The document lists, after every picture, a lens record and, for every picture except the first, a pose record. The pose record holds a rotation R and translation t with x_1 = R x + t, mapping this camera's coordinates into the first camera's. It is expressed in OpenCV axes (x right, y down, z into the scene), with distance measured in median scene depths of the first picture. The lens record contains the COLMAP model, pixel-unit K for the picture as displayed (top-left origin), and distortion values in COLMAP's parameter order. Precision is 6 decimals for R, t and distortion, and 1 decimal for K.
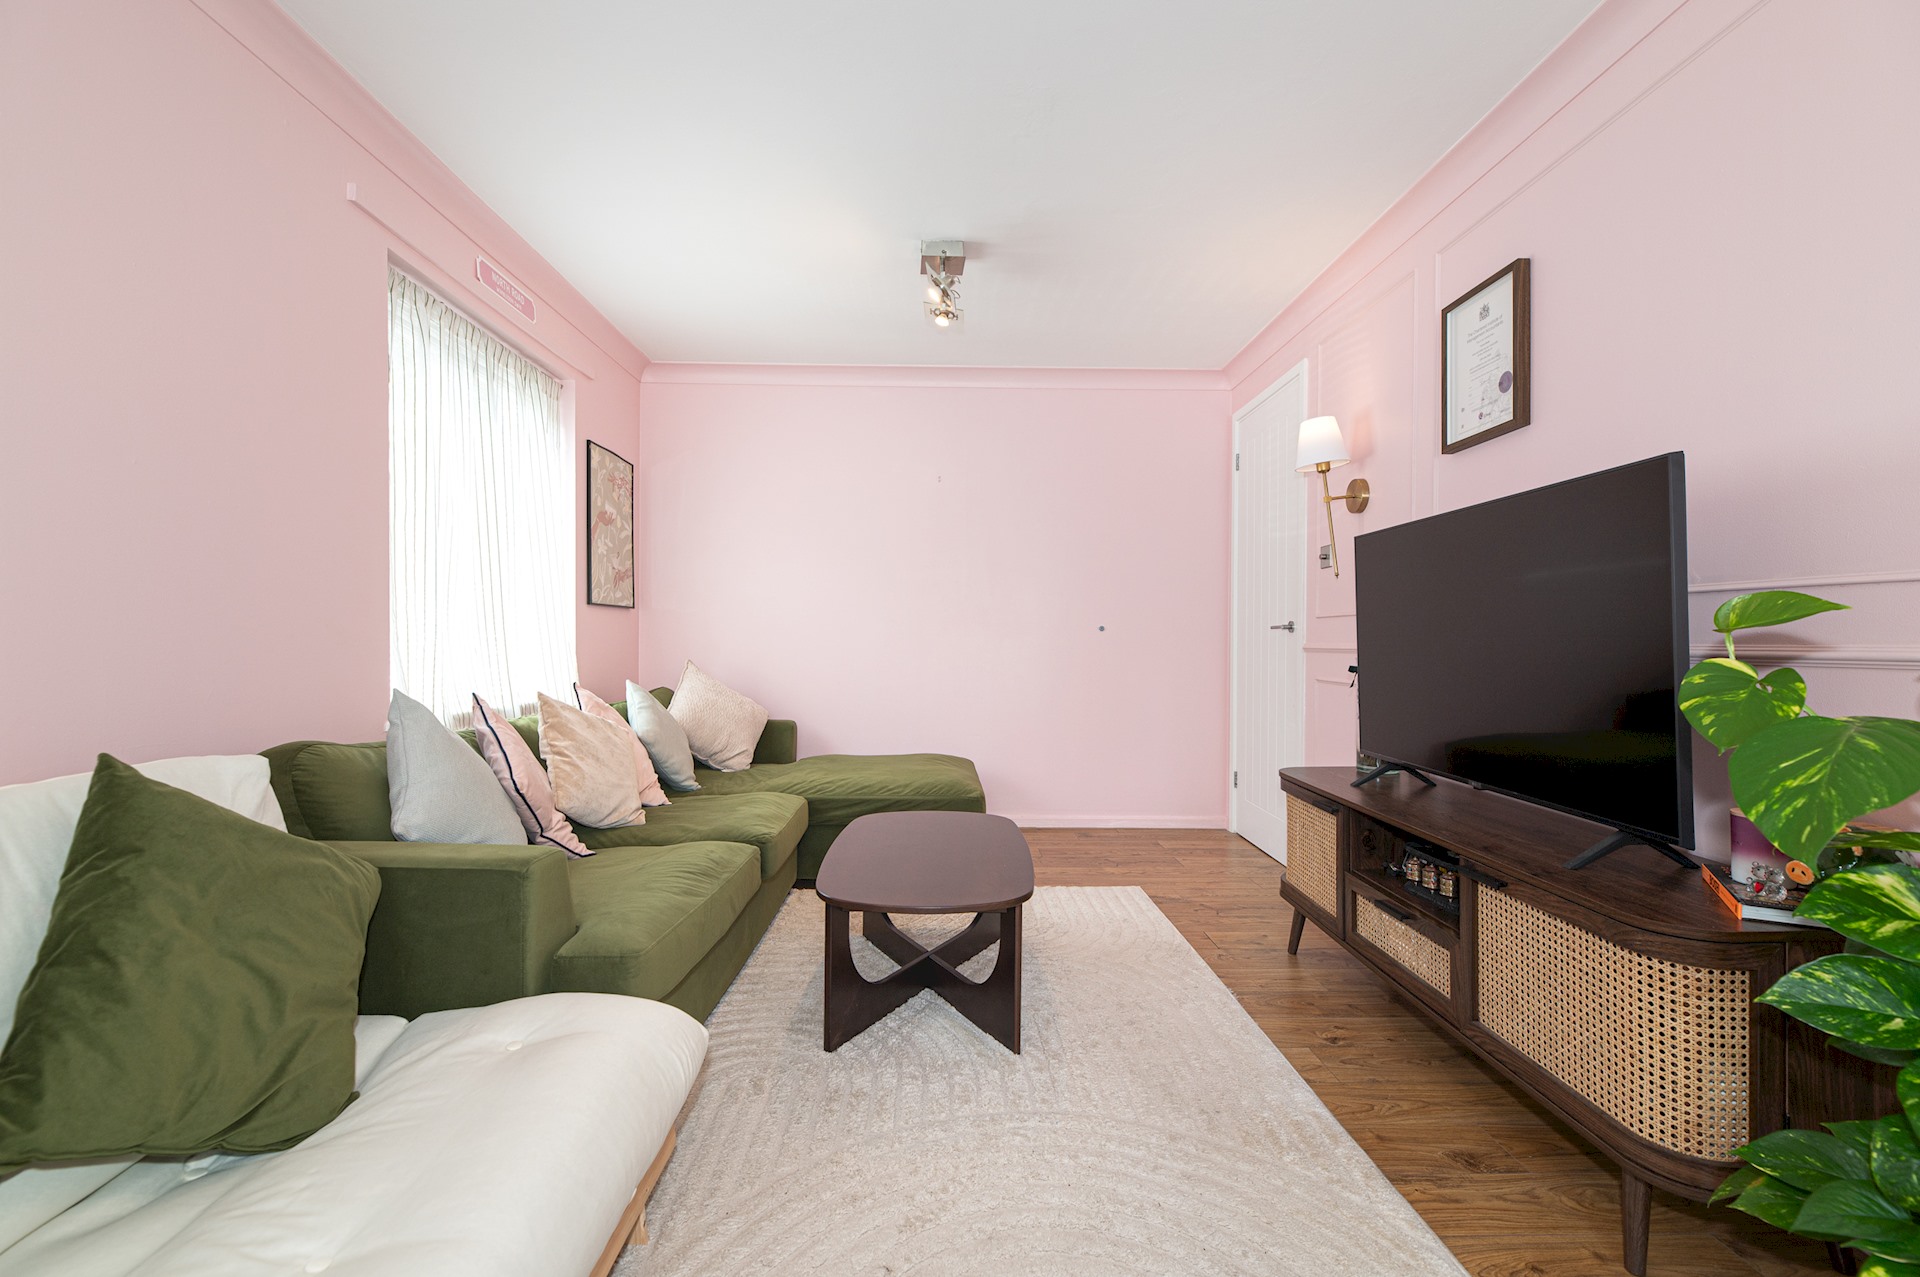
lens RADIAL K [[832.8, 0, 959.6], [0, 832.8, 644.7], [0, 0, 1]] dist [-0.000337, -0.001106]
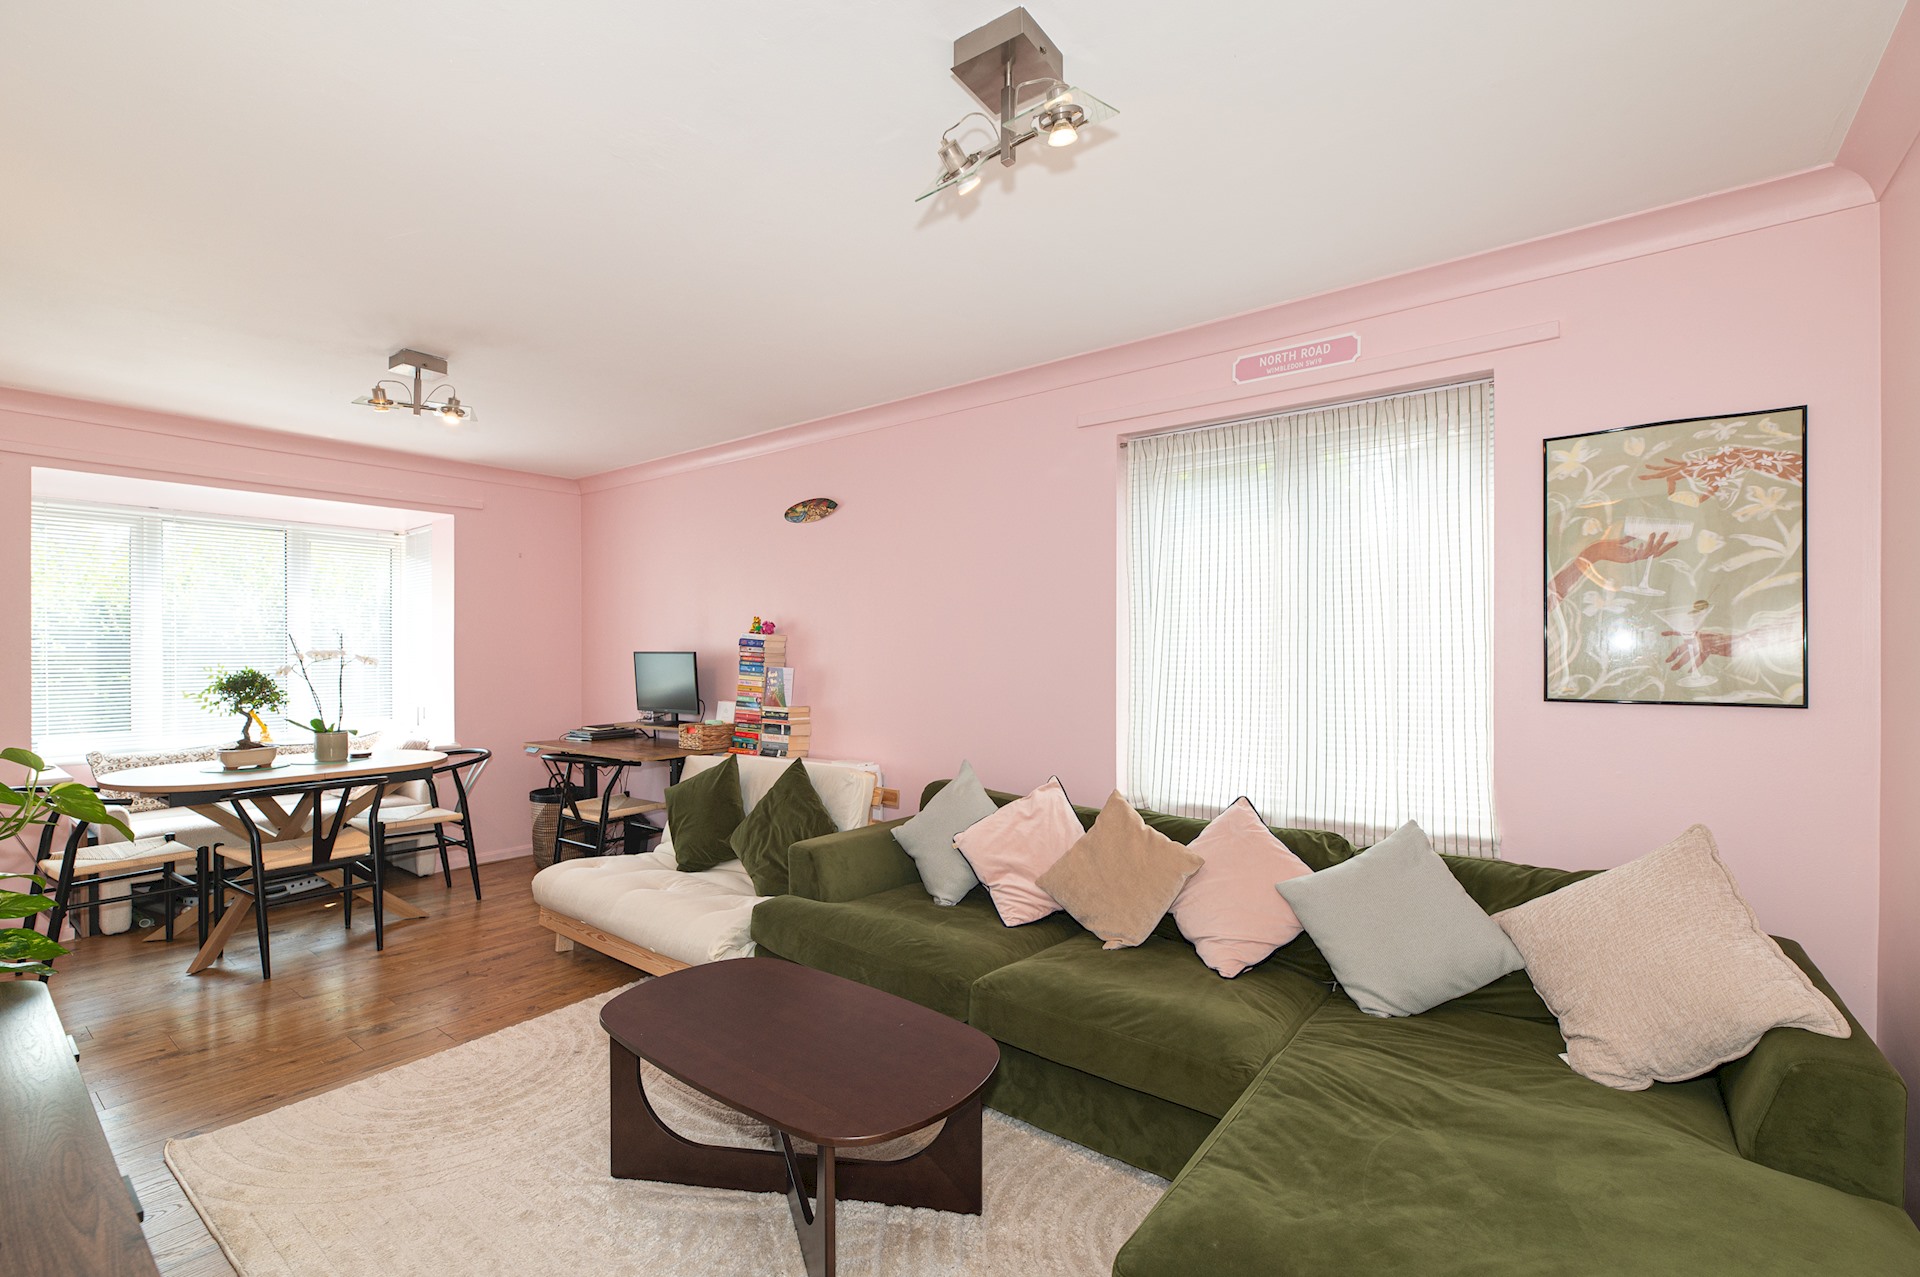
lens RADIAL K [[816.0, 0, 948.1], [0, 816.0, 654.7], [0, 0, 1]] dist [-0.000547, -0.000244]
pose [[-0.625896, -0.004707, -0.779892, 0.684501], [-0.007117, 0.999975, -0.000324, -0.173343], [0.779874, 0.005348, -0.625914, 2.247390]]
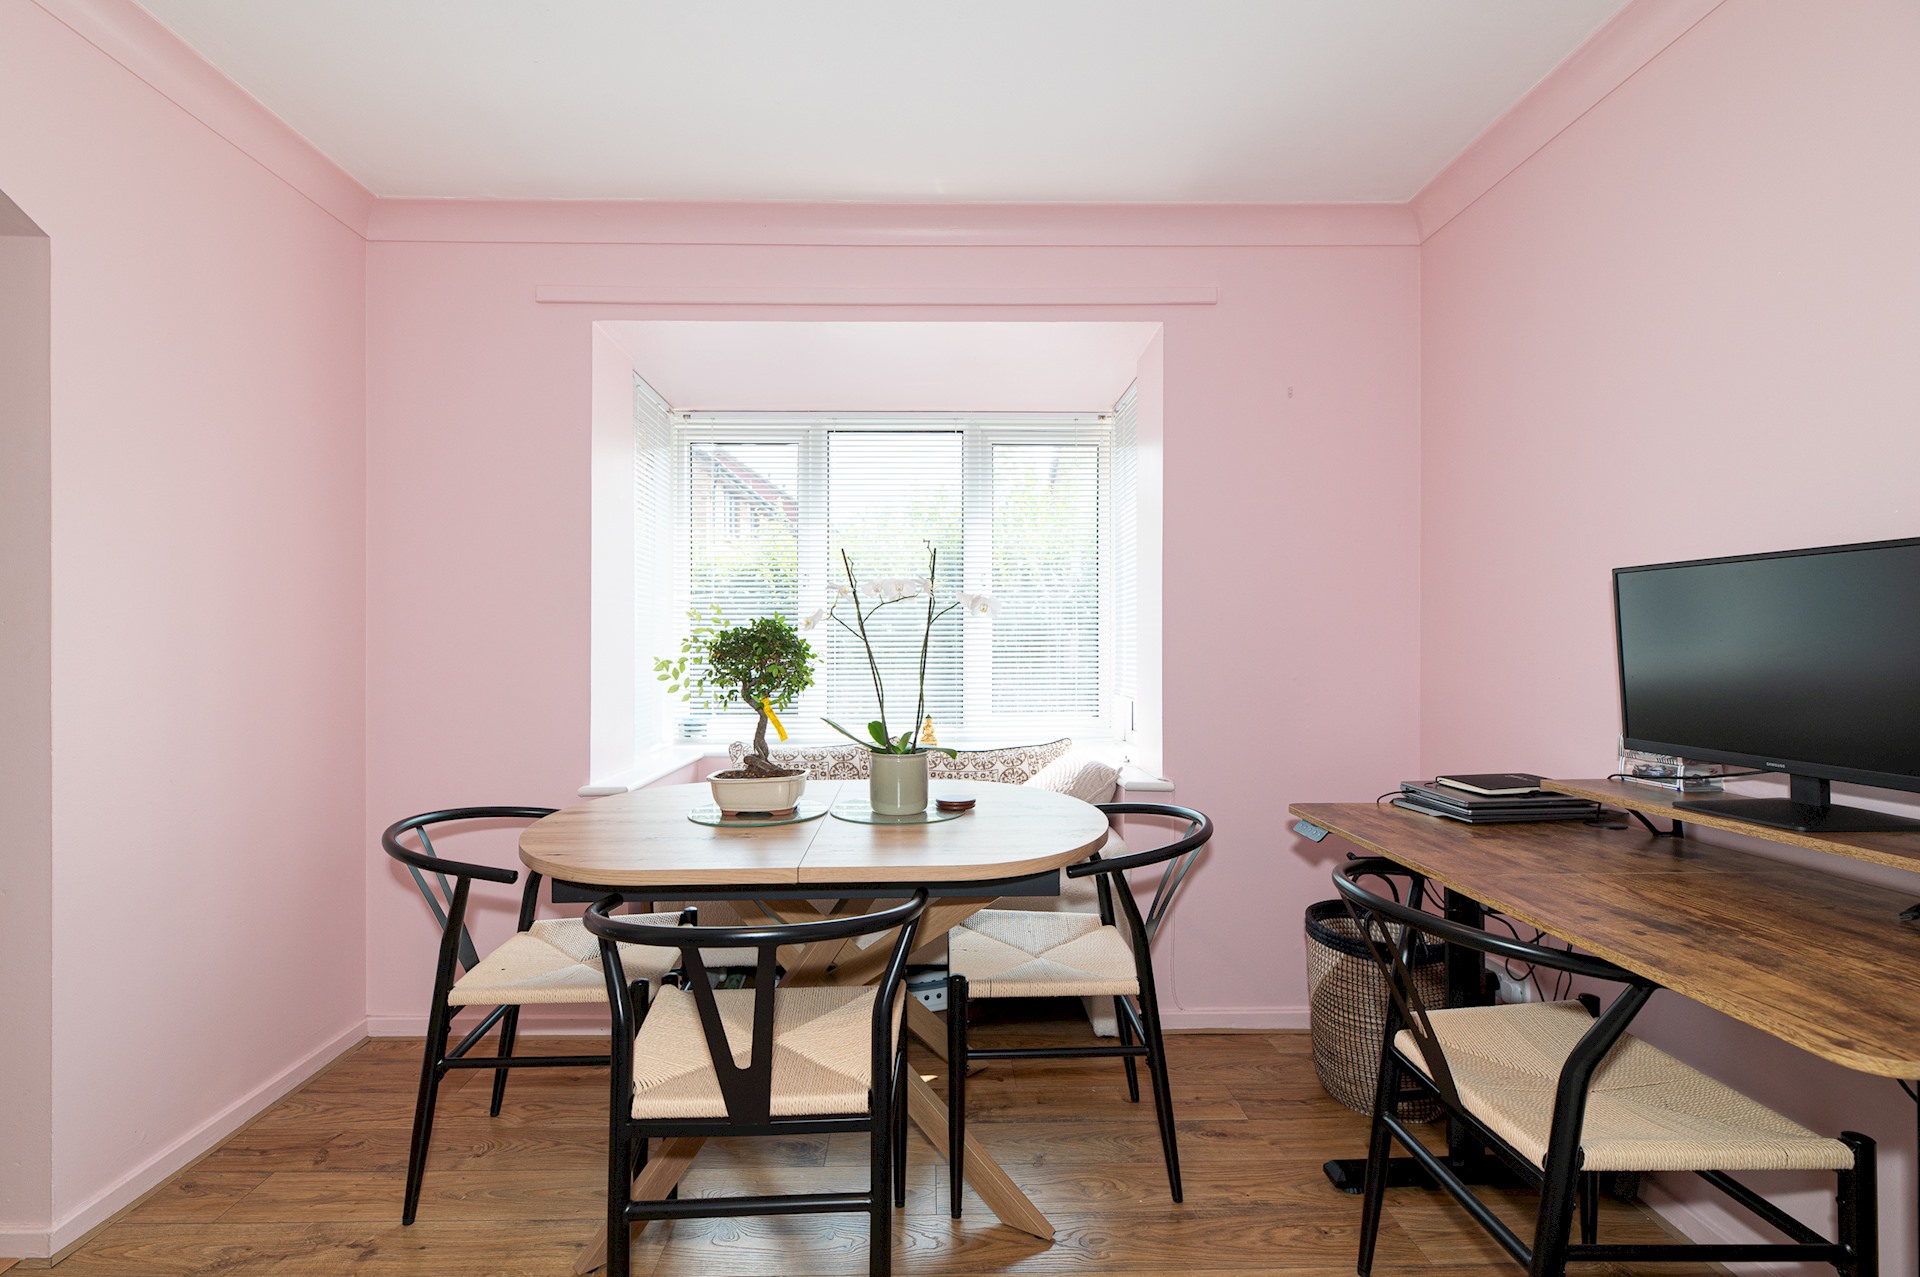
lens RADIAL K [[845.5, 0, 953.6], [0, 845.5, 647.1], [0, 0, 1]] dist [0.000030, 0.000202]
pose [[-0.999926, -0.006015, -0.010555, -0.090609], [-0.006103, 0.999946, 0.008417, -0.091401], [0.010504, 0.008481, -0.999909, 0.565799]]
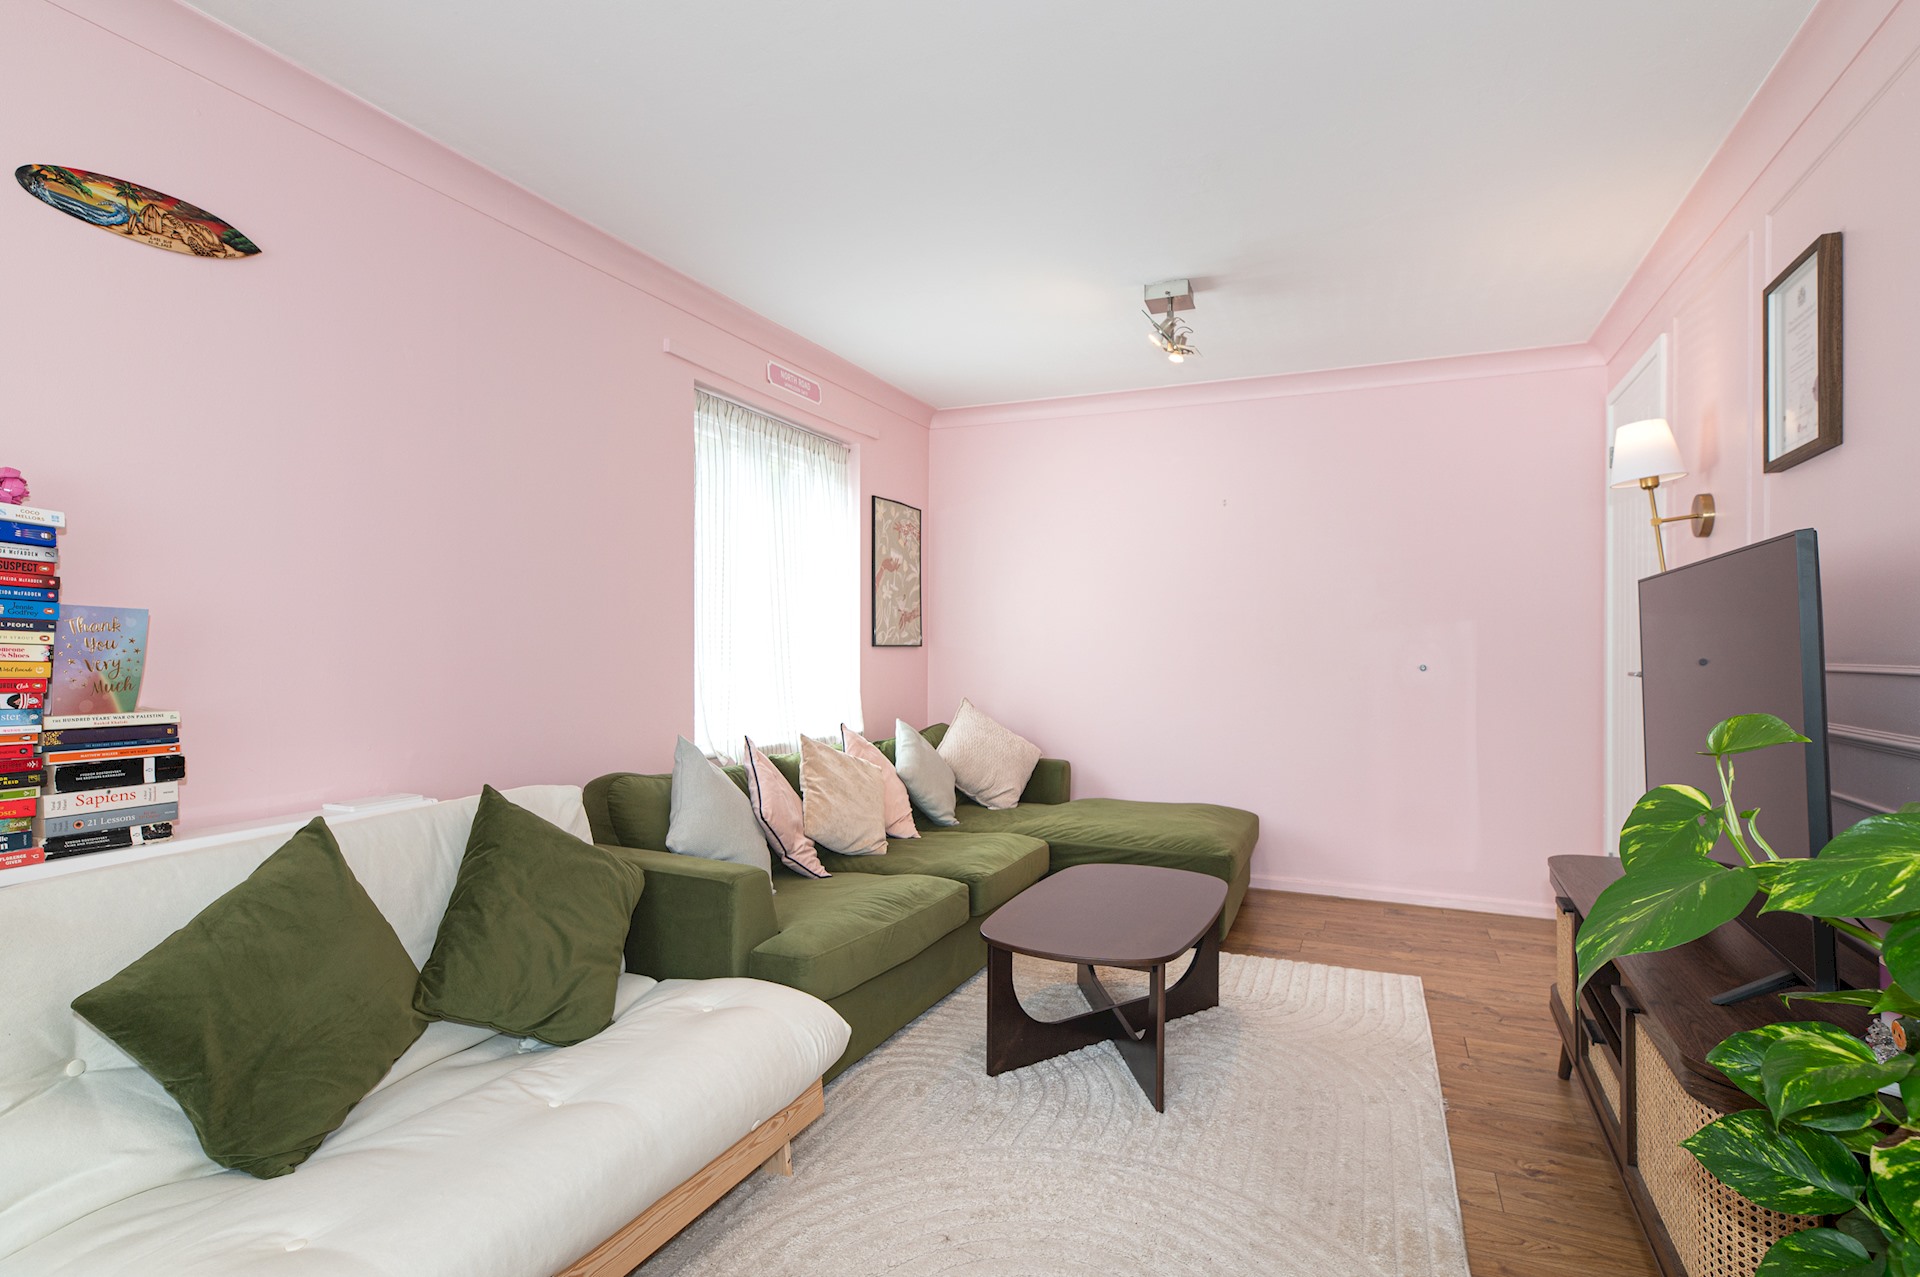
lens RADIAL K [[972.2, 0, 955.5], [0, 972.2, 648.1], [0, 0, 1]] dist [0.001672, -0.000538]
pose [[0.907144, -0.000668, -0.420820, 0.403234], [-0.002161, 0.999978, -0.006247, -0.083564], [0.420815, 0.006576, 0.907123, -0.229082]]
